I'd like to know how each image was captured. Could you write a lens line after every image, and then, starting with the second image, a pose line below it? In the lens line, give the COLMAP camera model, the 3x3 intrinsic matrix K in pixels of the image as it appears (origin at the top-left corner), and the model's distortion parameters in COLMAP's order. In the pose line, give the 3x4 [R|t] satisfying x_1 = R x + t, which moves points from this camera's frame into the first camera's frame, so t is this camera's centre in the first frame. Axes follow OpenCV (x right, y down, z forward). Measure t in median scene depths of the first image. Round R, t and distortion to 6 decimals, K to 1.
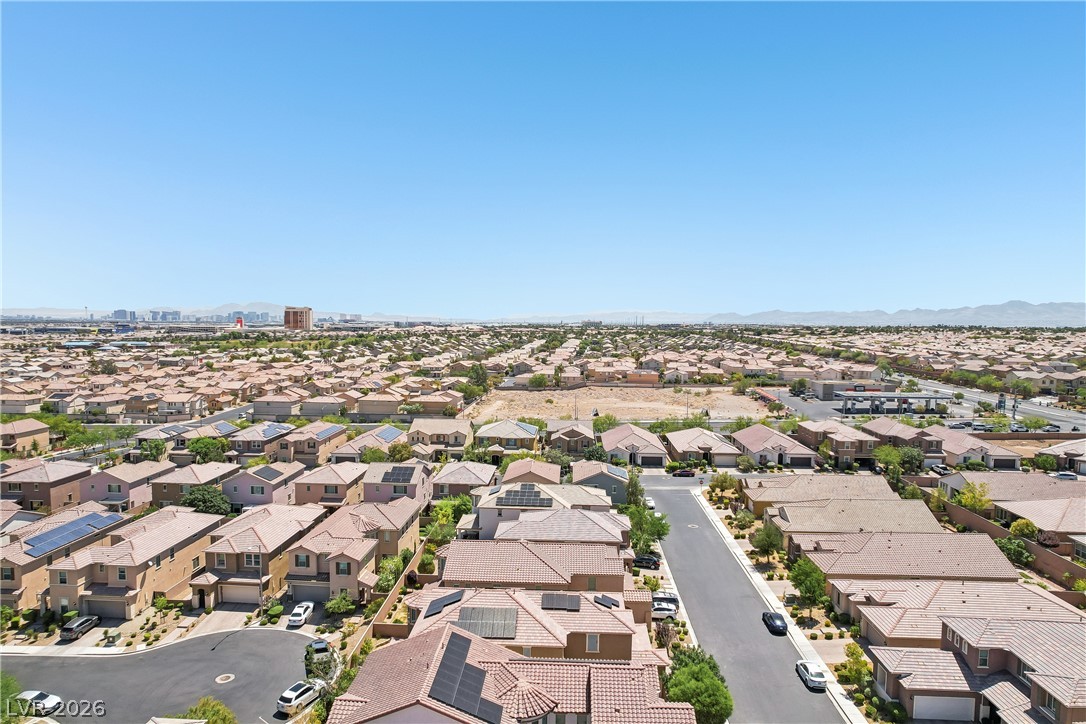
lens RADIAL K [[691.5, 0, 543.7], [0, 691.5, 367.6], [0, 0, 1]] dist [-0.072106, 0.064890]
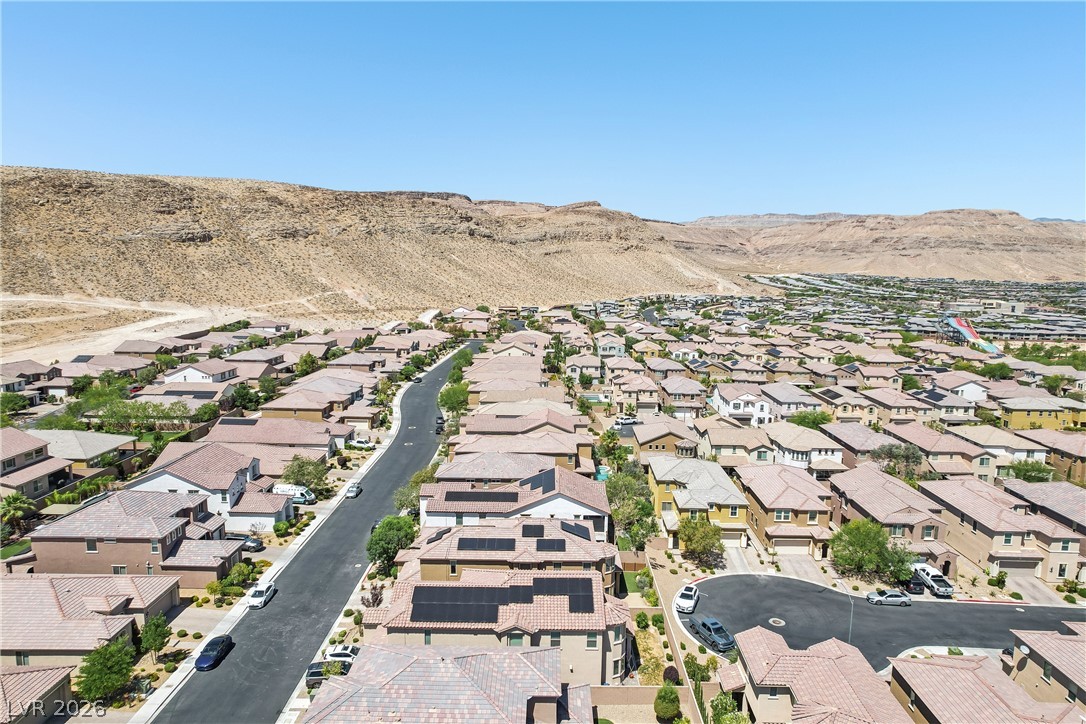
lens RADIAL K [[691.5, 0, 544.2], [0, 691.5, 371.2], [0, 0, 1]] dist [-0.072106, 0.064890]
pose [[-0.999115, -0.017442, -0.038281, -0.015575], [-0.025715, 0.973405, 0.227642, -0.085164], [0.033292, 0.228425, -0.972992, 0.880993]]
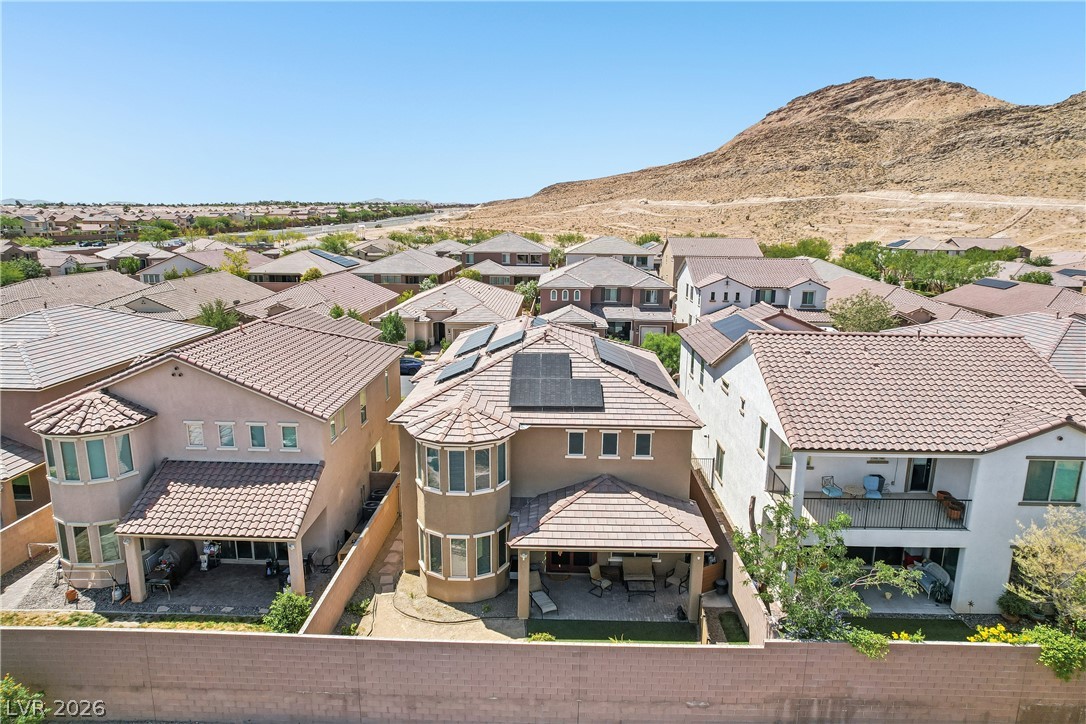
lens RADIAL K [[691.5, 0, 542.4], [0, 691.5, 368.2], [0, 0, 1]] dist [-0.072106, 0.064890]
pose [[-0.015241, -0.228737, 0.973369, -0.229849], [0.067592, 0.971020, 0.229243, 0.099225], [-0.997597, 0.069286, 0.000661, 0.418077]]
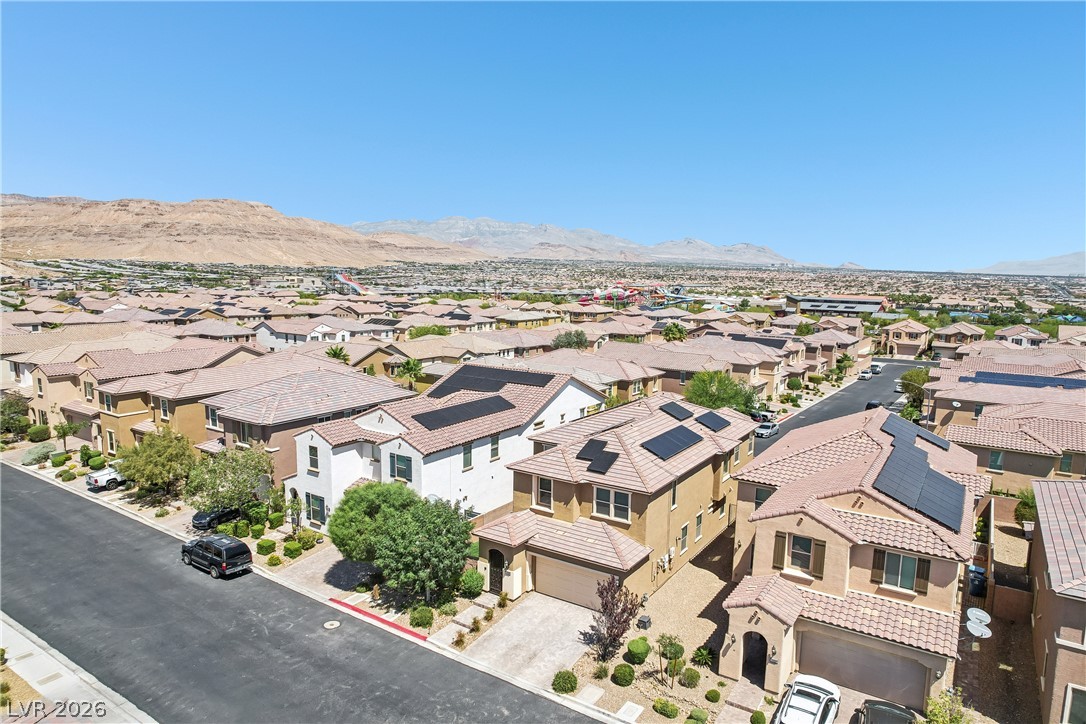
lens RADIAL K [[691.5, 0, 545.0], [0, 691.5, 357.5], [0, 0, 1]] dist [-0.072106, 0.064890]
pose [[-0.512809, 0.089714, -0.853802, 0.259365], [-0.089460, 0.983526, 0.157077, 0.071964], [0.853829, 0.156932, -0.496335, 0.526480]]
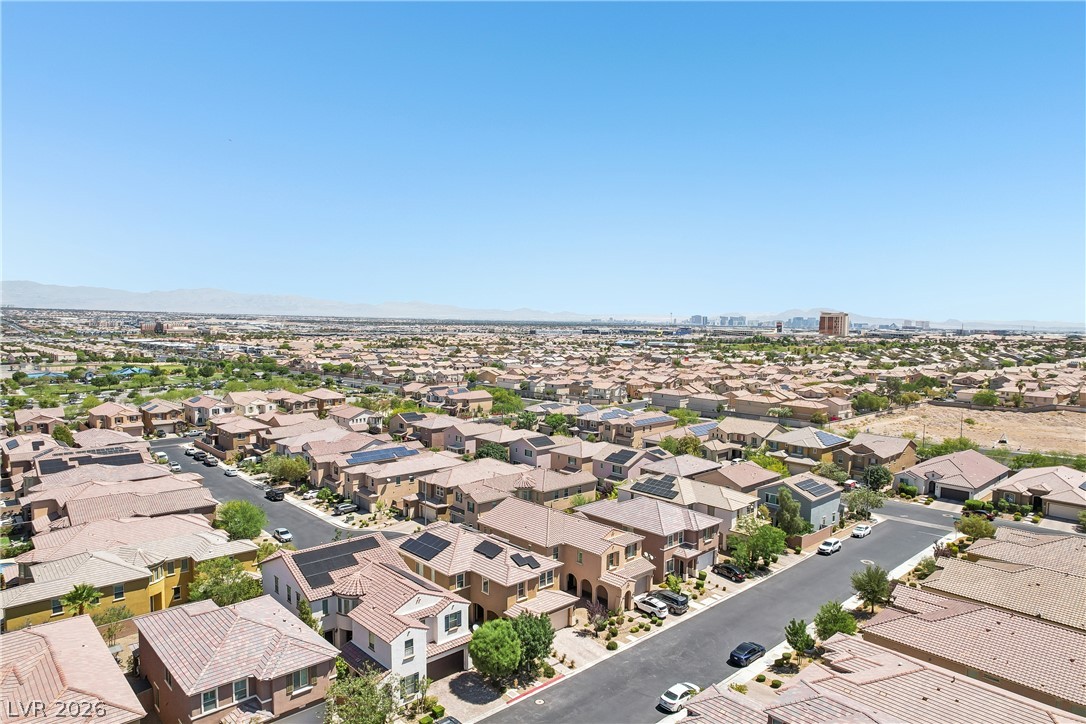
lens RADIAL K [[691.5, 0, 539.9], [0, 691.5, 368.7], [0, 0, 1]] dist [-0.072106, 0.064890]
pose [[0.709306, 0.051318, -0.703030, 0.377965], [-0.056166, 0.998290, 0.016204, 0.001967], [0.702659, 0.027993, 0.710976, 0.085418]]
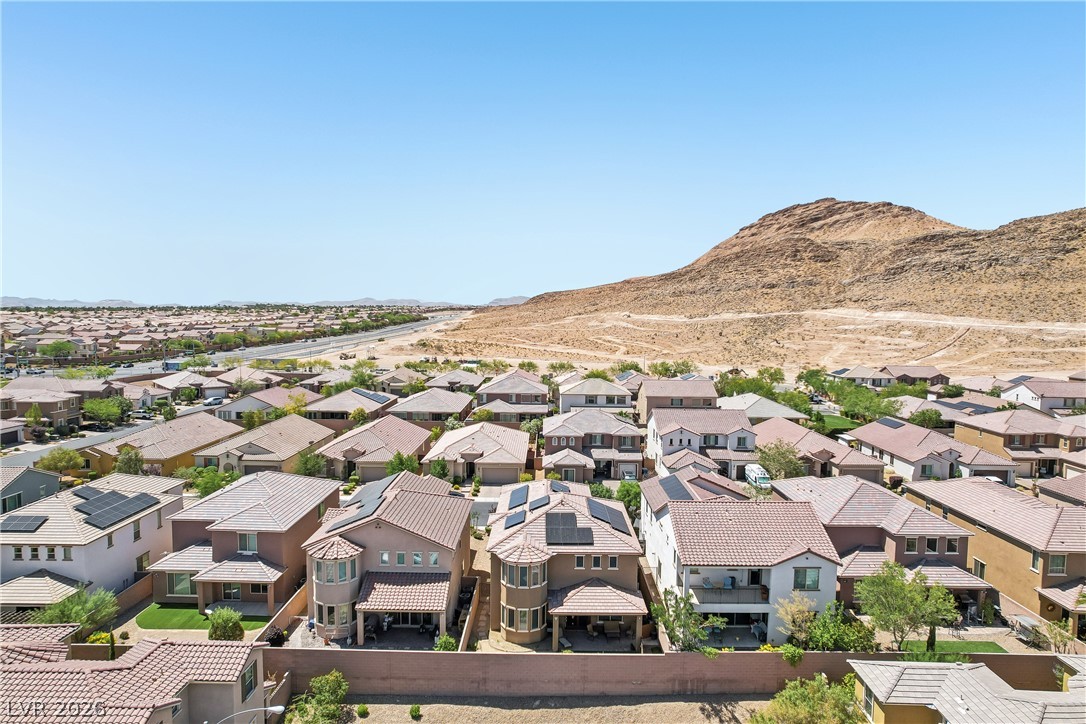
lens RADIAL K [[691.5, 0, 541.7], [0, 691.5, 364.9], [0, 0, 1]] dist [-0.072106, 0.064890]
pose [[-0.033205, -0.085860, 0.995754, -0.393334], [0.066886, 0.993879, 0.087929, 0.030919], [-0.997208, 0.069521, -0.027259, 0.432044]]
